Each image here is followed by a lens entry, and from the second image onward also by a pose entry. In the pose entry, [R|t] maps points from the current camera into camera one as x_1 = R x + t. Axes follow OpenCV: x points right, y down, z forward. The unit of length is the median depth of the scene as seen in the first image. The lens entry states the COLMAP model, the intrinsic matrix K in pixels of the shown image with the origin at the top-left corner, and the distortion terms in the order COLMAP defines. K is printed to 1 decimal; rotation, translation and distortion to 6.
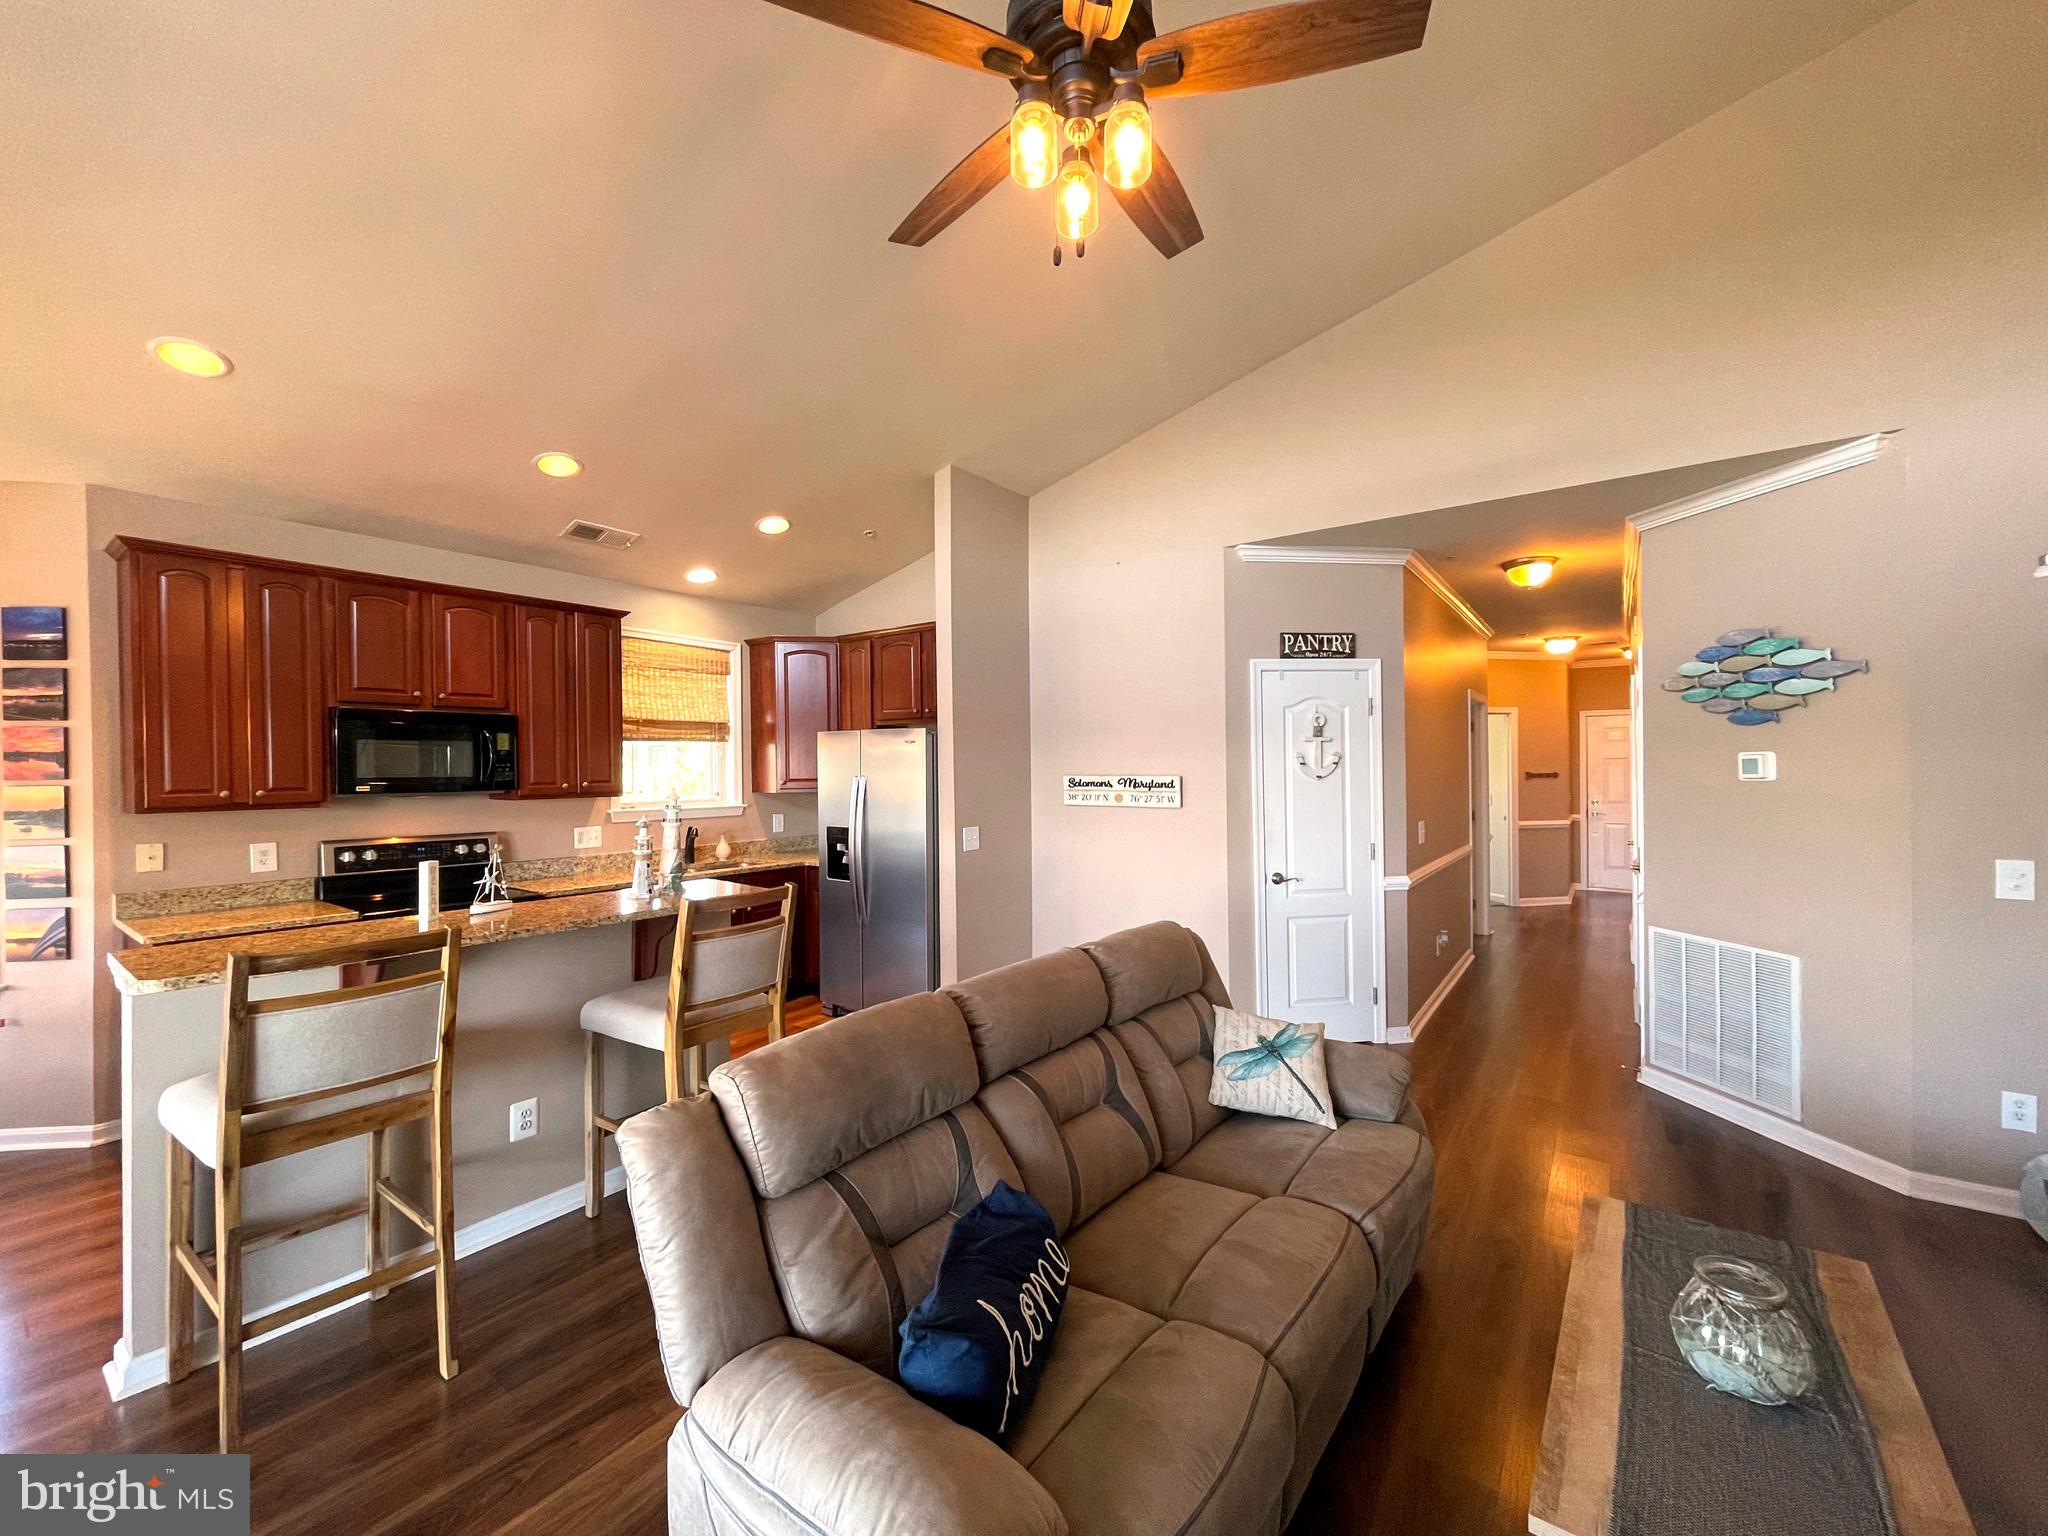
lens RADIAL K [[826.9, 0, 1006.2], [0, 826.9, 767.2], [0, 0, 1]] dist [0.001726, 0.000392]
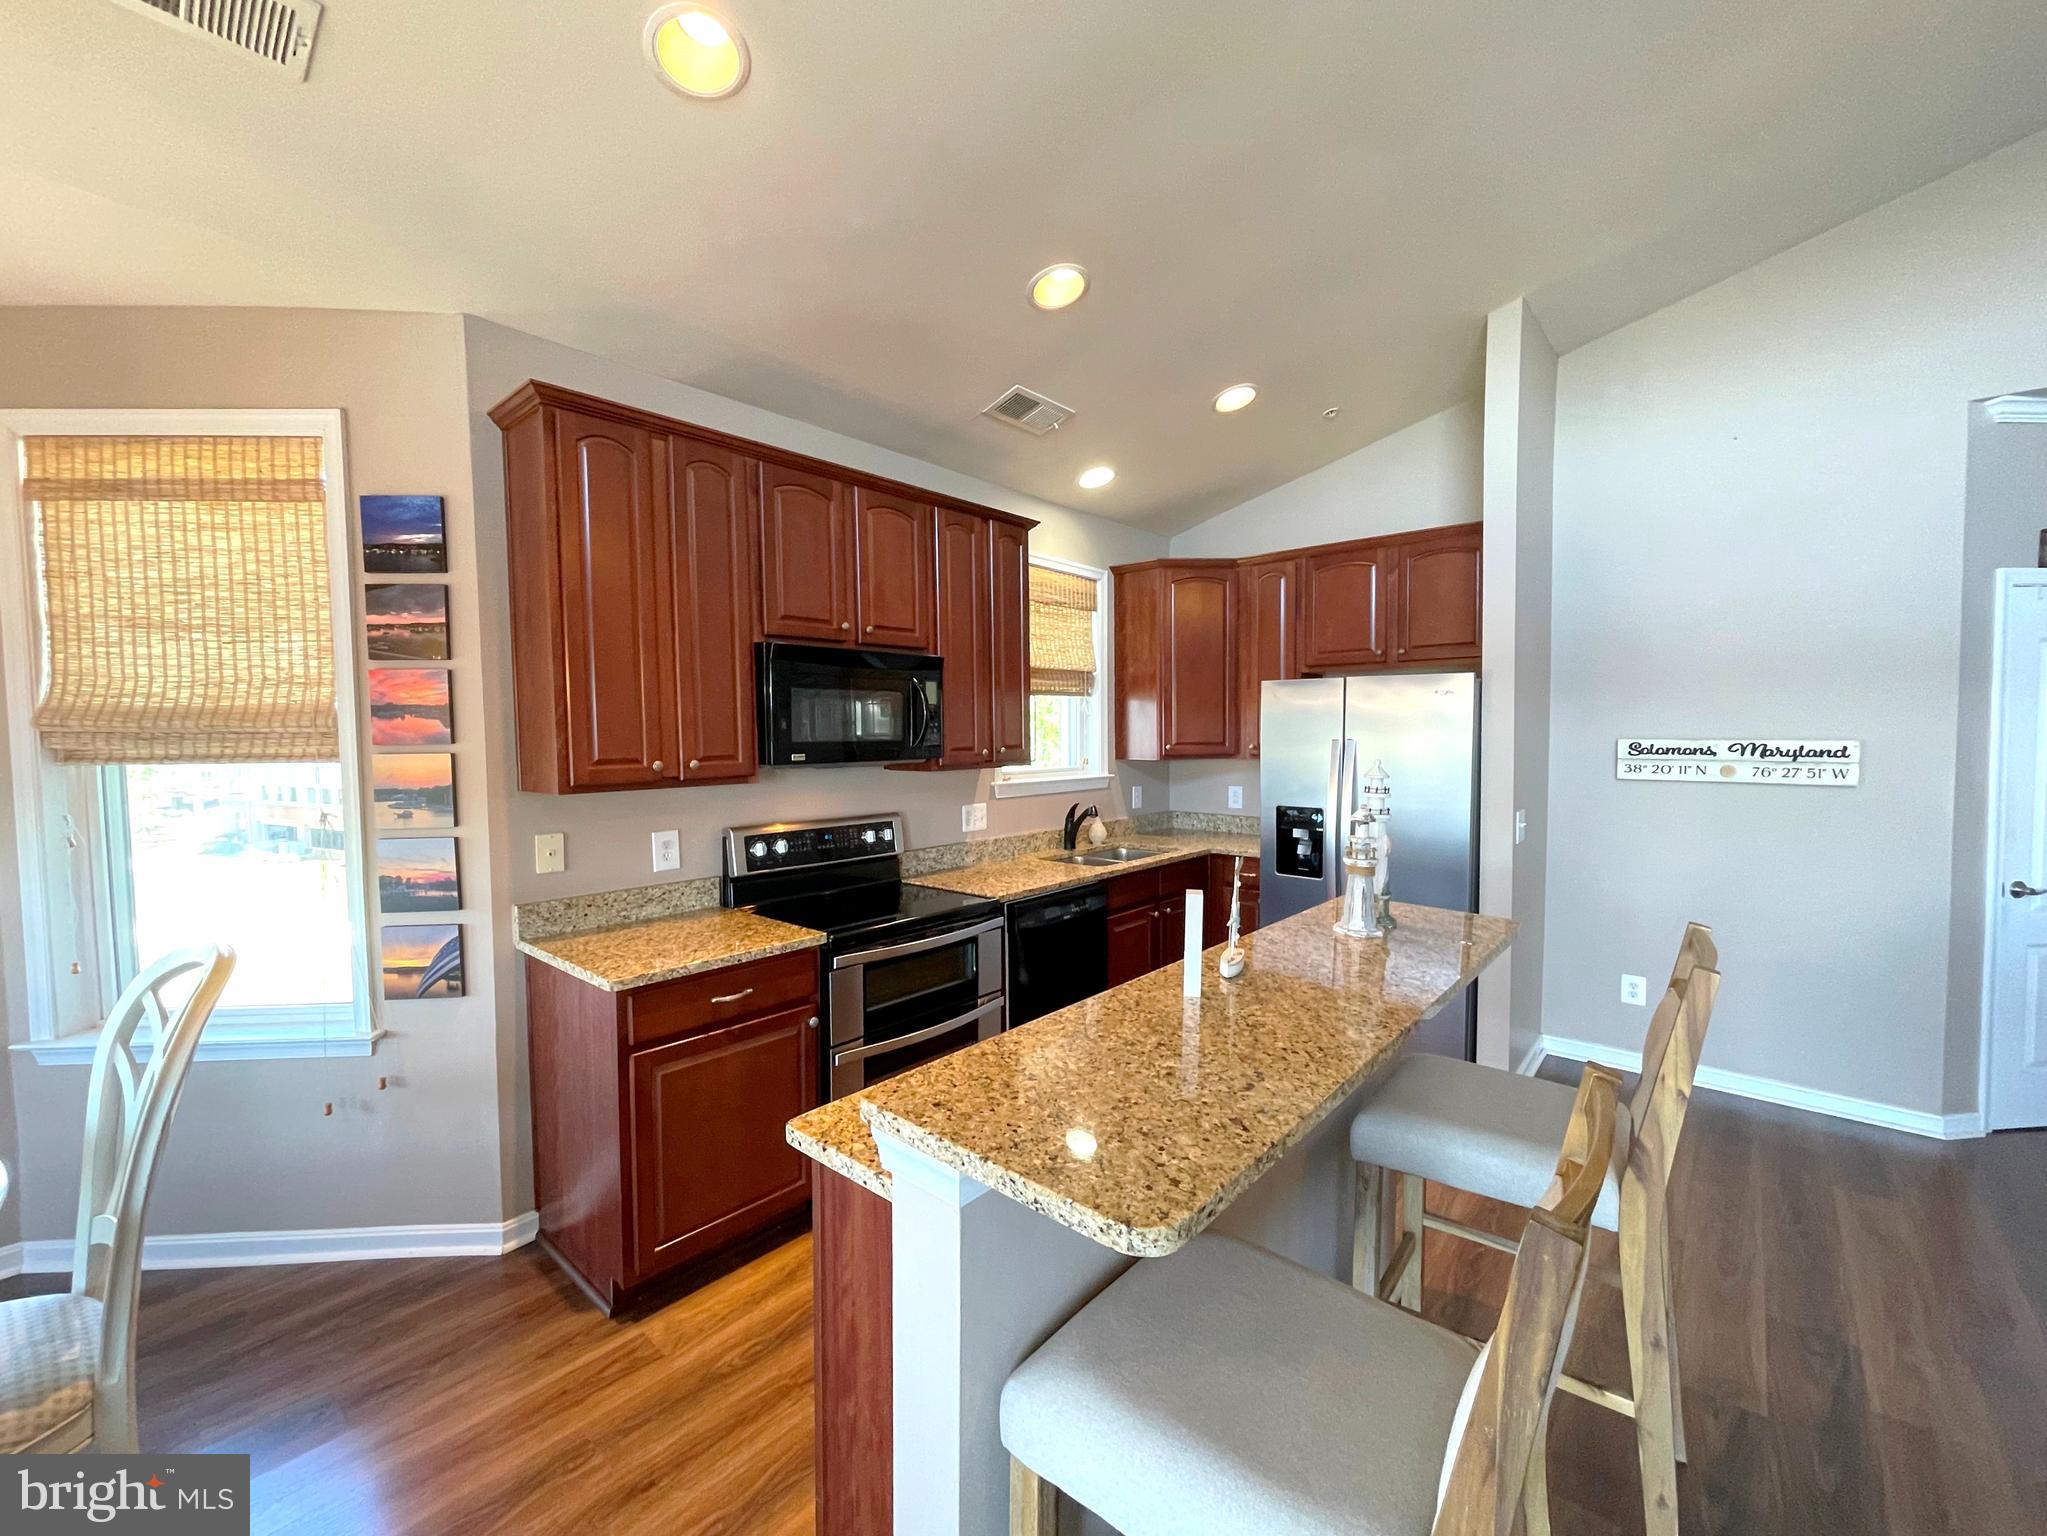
lens RADIAL K [[842.7, 0, 1023.5], [0, 842.7, 768.0], [0, 0, 1]] dist [-0.000907, 0.000226]
pose [[0.997415, 0.004144, -0.071732, -0.506835], [-0.000729, 0.998868, 0.047571, 0.000526], [0.071848, -0.047395, 0.996289, 0.272663]]
